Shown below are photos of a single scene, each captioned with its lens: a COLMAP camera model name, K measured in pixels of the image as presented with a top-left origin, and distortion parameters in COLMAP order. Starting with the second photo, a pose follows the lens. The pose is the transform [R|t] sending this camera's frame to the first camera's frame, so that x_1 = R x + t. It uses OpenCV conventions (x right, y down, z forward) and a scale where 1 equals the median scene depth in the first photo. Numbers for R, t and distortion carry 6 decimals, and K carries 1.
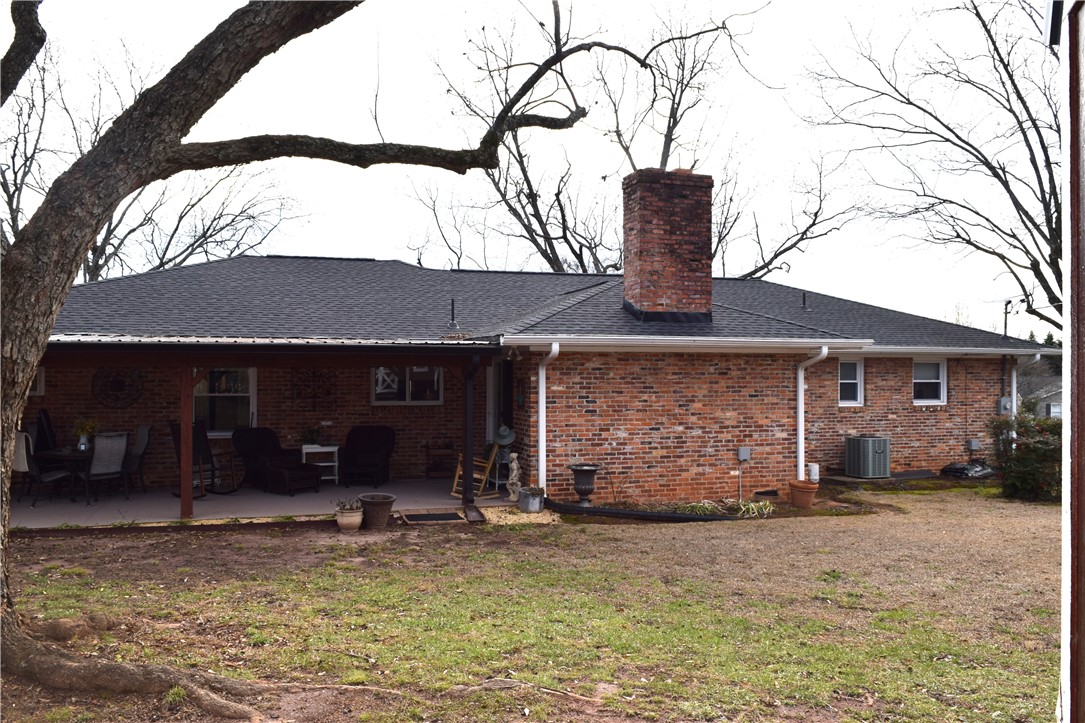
lens RADIAL K [[837.0, 0, 542.9], [0, 837.0, 362.0], [0, 0, 1]] dist [-0.011704, -0.008412]
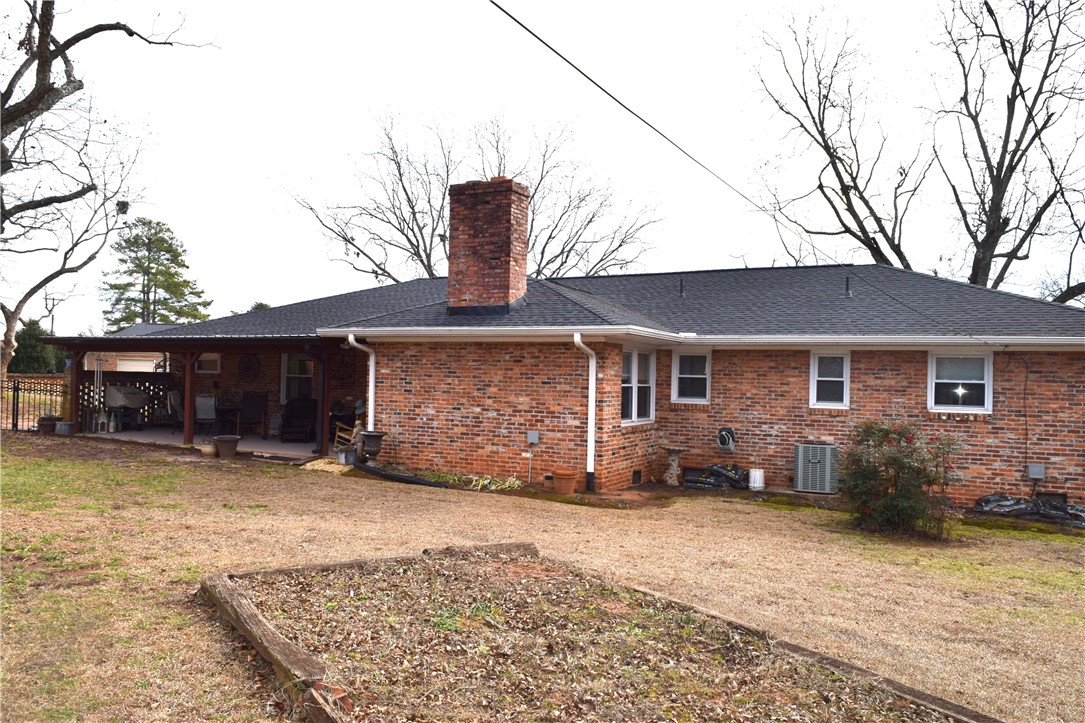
lens RADIAL K [[837.0, 0, 541.4], [0, 837.0, 362.5], [0, 0, 1]] dist [-0.011704, -0.008412]
pose [[0.704938, 0.001468, -0.709268, 1.004321], [-0.015135, 0.999801, -0.012973, 0.029127], [0.709108, 0.019880, 0.704820, 0.265127]]
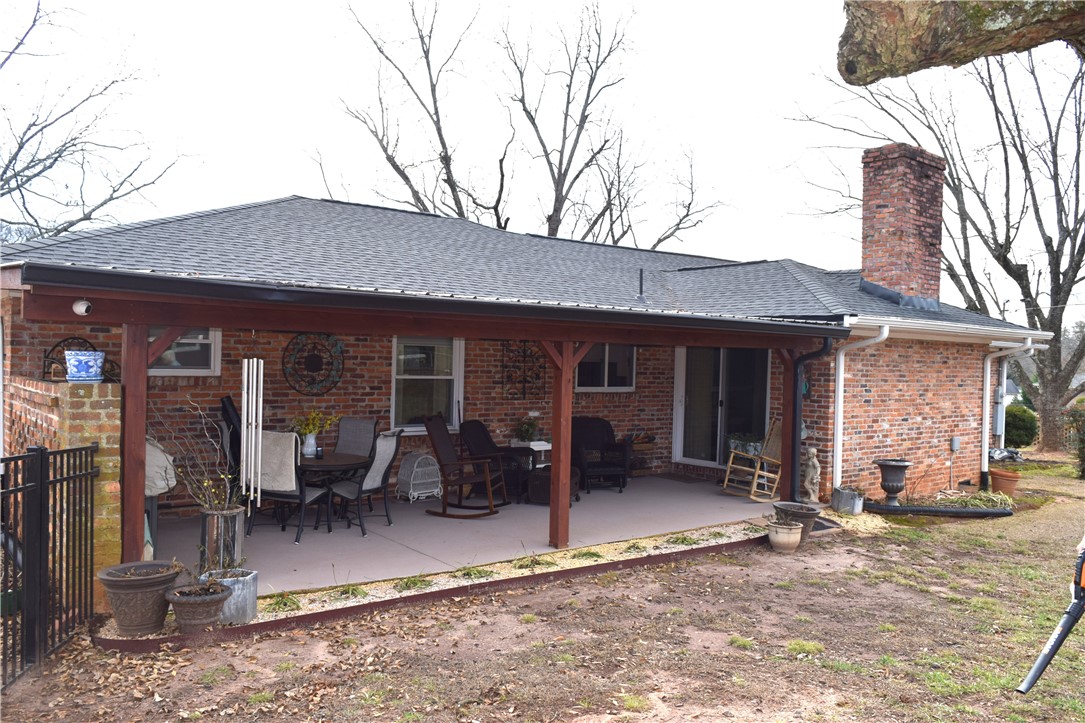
lens RADIAL K [[837.0, 0, 545.0], [0, 837.0, 362.6], [0, 0, 1]] dist [-0.011704, -0.008412]
pose [[0.933716, 0.019399, 0.357489, -0.572347], [-0.027744, 0.999449, 0.018230, 0.009162], [-0.356938, -0.026940, 0.933739, 0.257068]]
